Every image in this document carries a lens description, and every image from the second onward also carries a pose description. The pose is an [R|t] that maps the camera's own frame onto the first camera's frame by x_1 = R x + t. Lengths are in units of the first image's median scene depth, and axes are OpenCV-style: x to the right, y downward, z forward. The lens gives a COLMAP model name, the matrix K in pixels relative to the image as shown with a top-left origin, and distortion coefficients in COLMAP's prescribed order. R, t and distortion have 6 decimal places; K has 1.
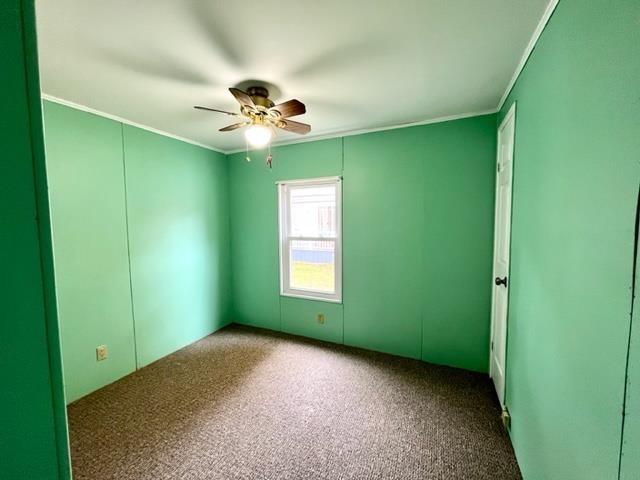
lens RADIAL K [[258.0, 0, 319.5], [0, 258.0, 239.7], [0, 0, 1]] dist [-0.001532, -0.000294]
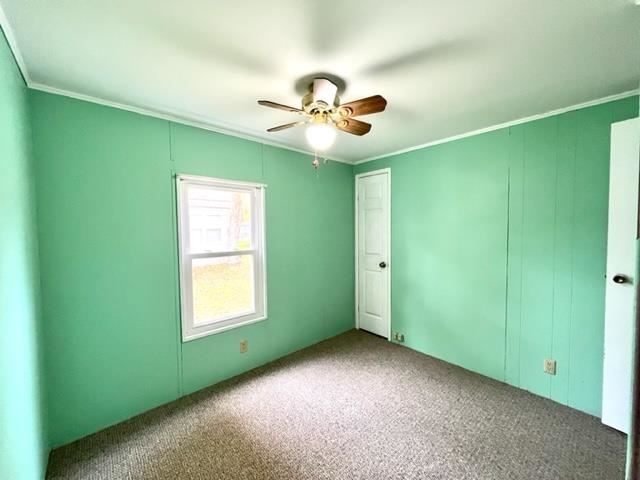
lens RADIAL K [[258.0, 0, 318.3], [0, 258.0, 238.9], [0, 0, 1]] dist [-0.001532, -0.000294]
pose [[0.399933, -0.031876, 0.915990, -0.694540], [0.073383, 0.997300, 0.002665, -0.032252], [-0.913602, 0.066152, 0.401193, 0.436483]]
